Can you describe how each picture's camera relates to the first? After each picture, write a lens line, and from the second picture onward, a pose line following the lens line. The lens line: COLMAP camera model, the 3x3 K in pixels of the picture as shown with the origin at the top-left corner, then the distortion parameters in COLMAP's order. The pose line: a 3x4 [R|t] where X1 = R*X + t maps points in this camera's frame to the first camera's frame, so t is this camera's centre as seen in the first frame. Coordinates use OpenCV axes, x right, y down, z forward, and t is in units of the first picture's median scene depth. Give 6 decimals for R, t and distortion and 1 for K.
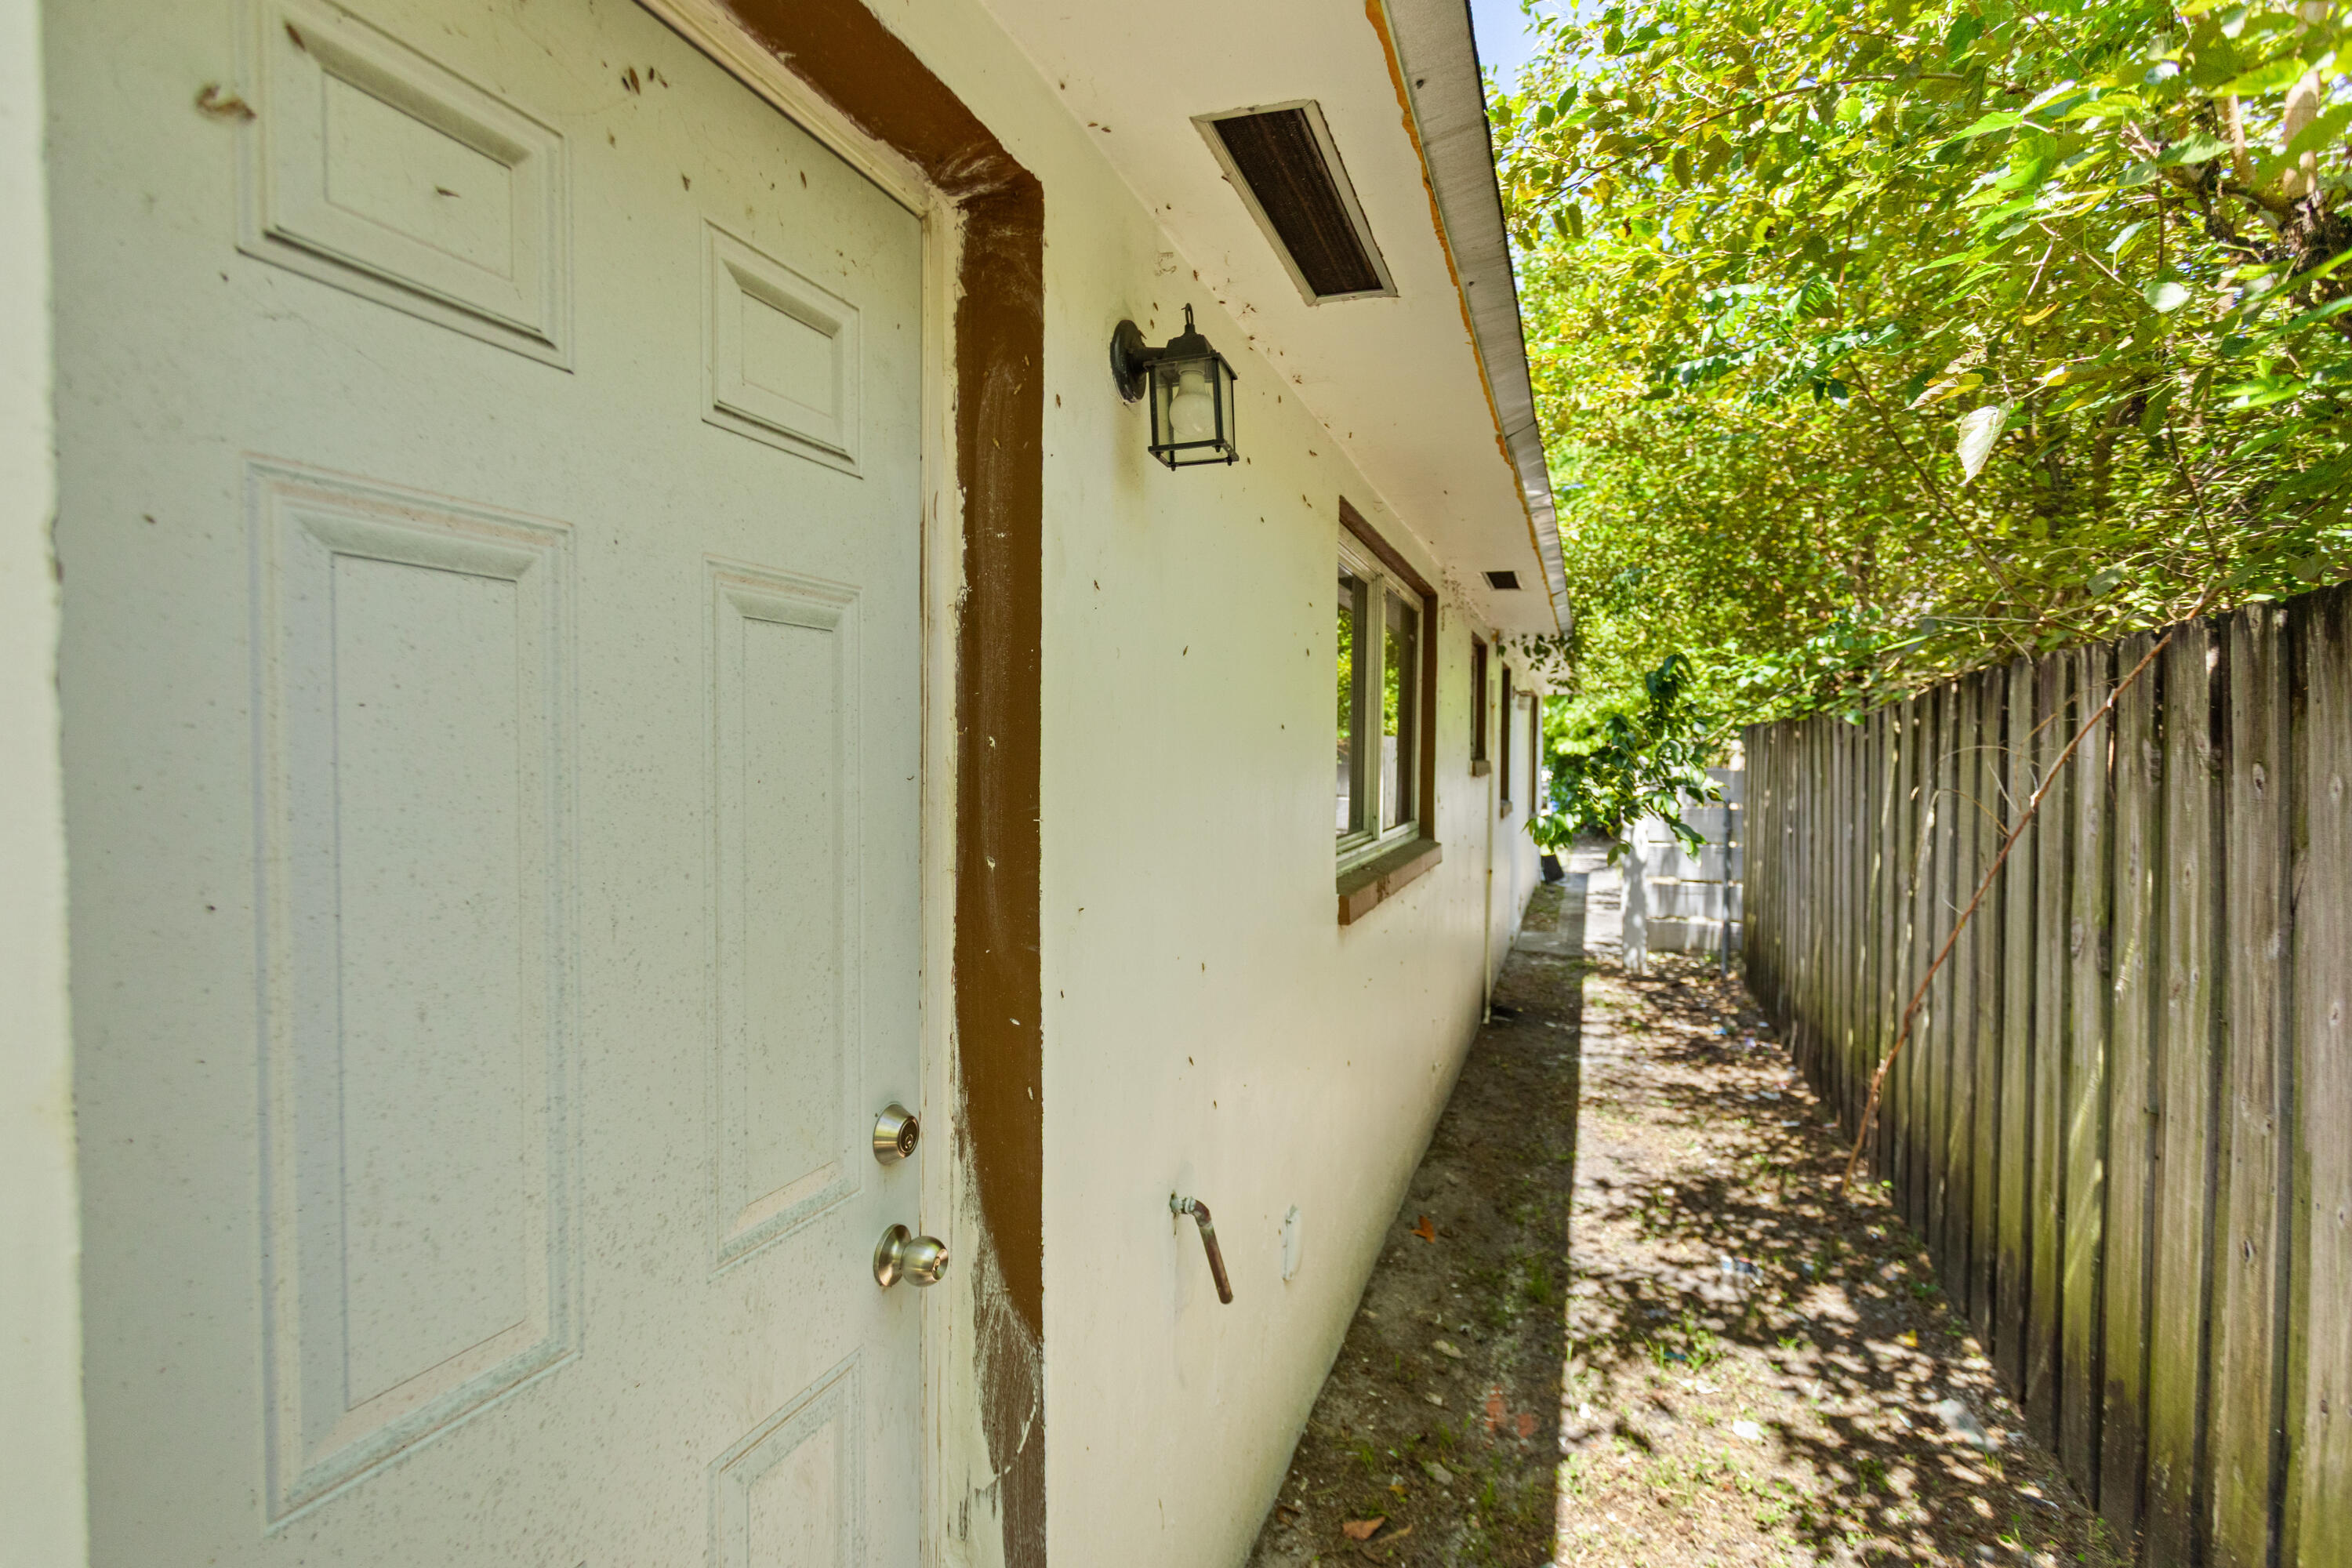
lens RADIAL K [[1189.6, 0, 1207.2], [0, 1189.6, 784.5], [0, 0, 1]] dist [0.002376, 0.000205]
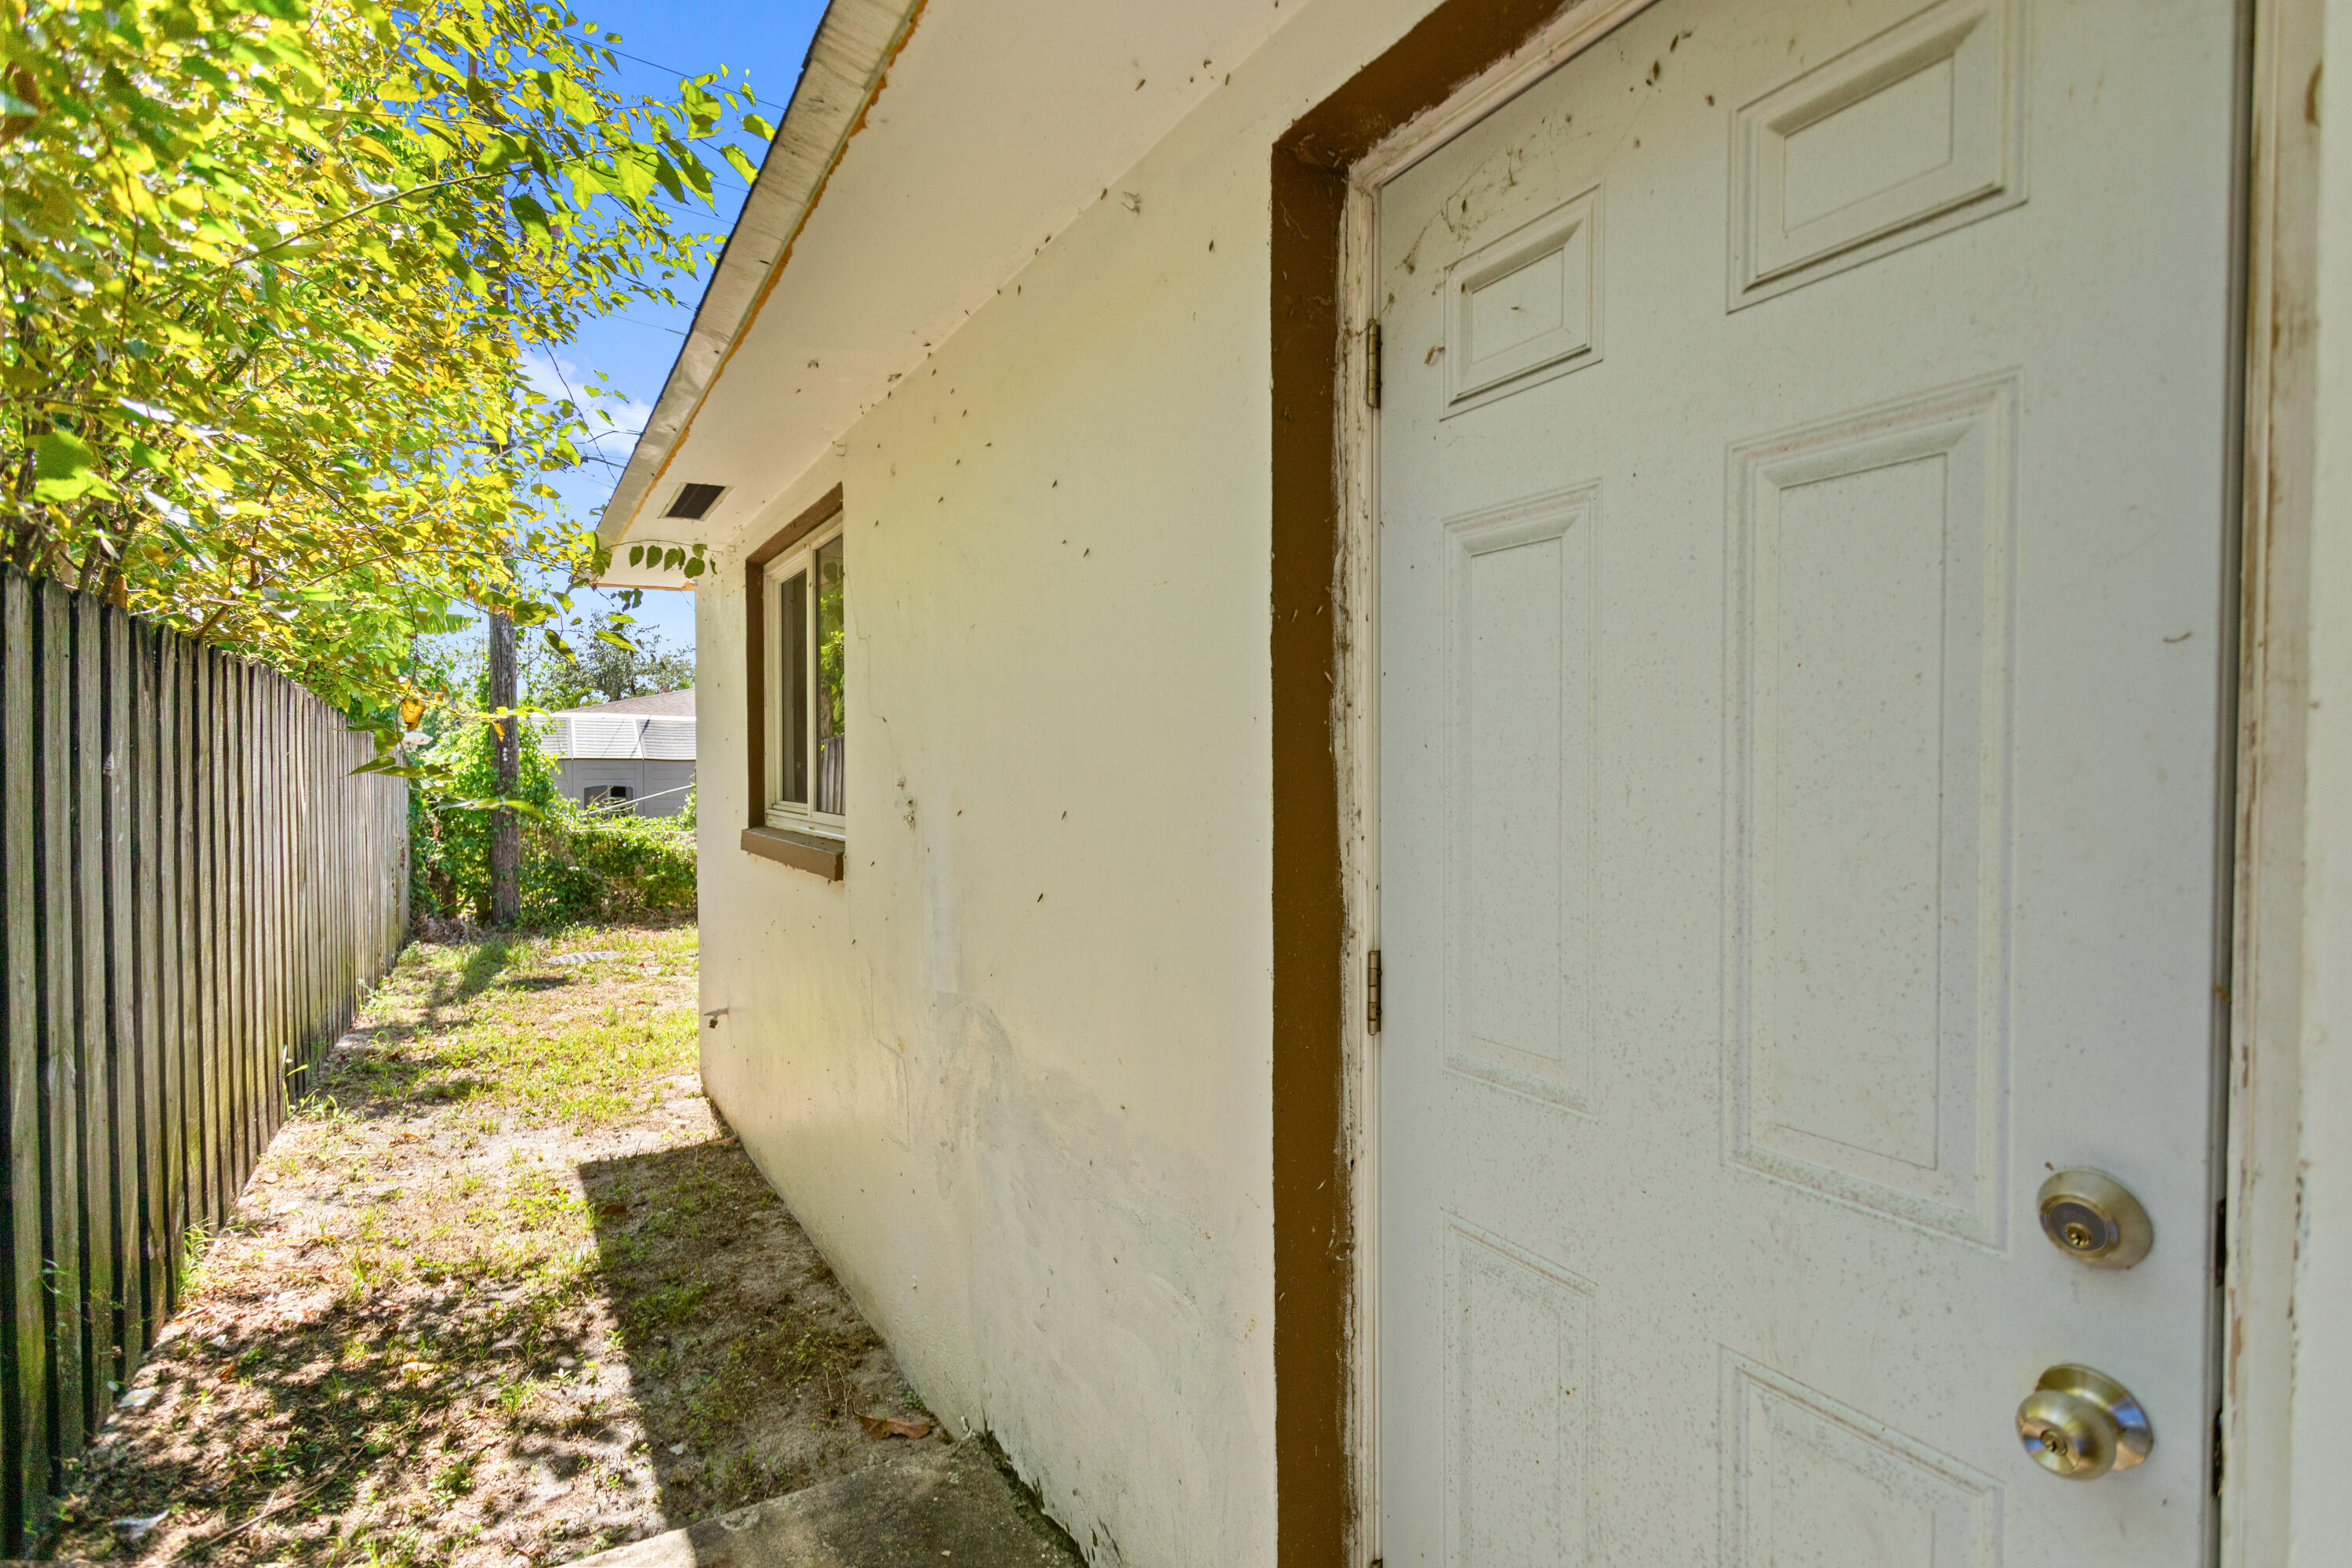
lens RADIAL K [[1189.6, 0, 1207.2], [0, 1189.6, 784.5], [0, 0, 1]] dist [0.002376, 0.000205]
pose [[-0.655908, 0.009967, -0.754775, 0.620897], [-0.021776, 0.999247, 0.032119, 0.071183], [0.754527, 0.037503, -0.655196, 1.304425]]
